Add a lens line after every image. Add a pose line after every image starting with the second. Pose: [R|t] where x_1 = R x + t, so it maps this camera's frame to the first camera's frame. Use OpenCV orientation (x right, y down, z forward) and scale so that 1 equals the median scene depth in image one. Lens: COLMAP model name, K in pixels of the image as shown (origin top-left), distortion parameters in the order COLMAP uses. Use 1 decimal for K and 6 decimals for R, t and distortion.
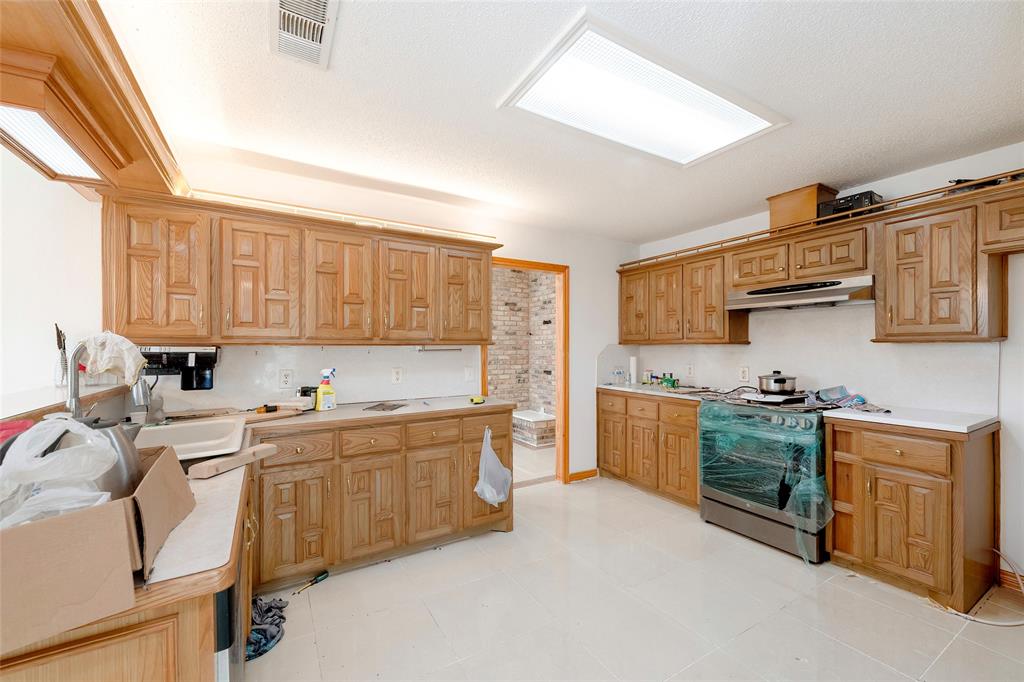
lens RADIAL K [[403.2, 0, 511.4], [0, 403.2, 344.6], [0, 0, 1]] dist [0.009342, -0.001087]
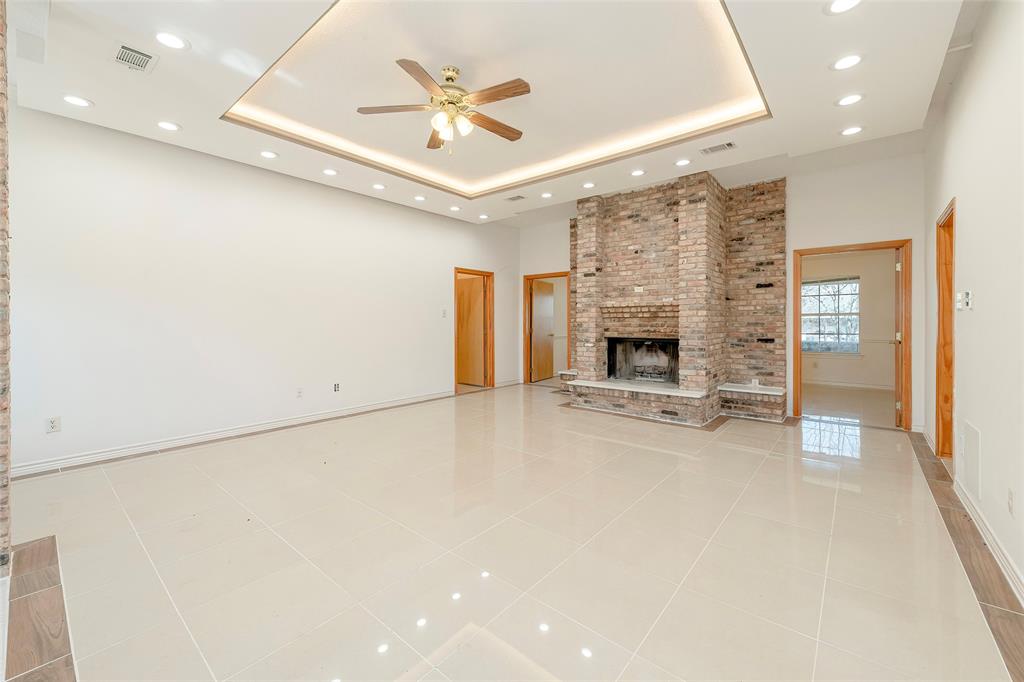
lens RADIAL K [[403.2, 0, 522.8], [0, 403.2, 320.5], [0, 0, 1]] dist [0.009342, -0.001087]
pose [[0.939002, 0.003374, 0.343895, -0.735284], [-0.003673, 0.999993, 0.000218, 0.025294], [-0.343892, -0.001468, 0.939008, 0.327072]]
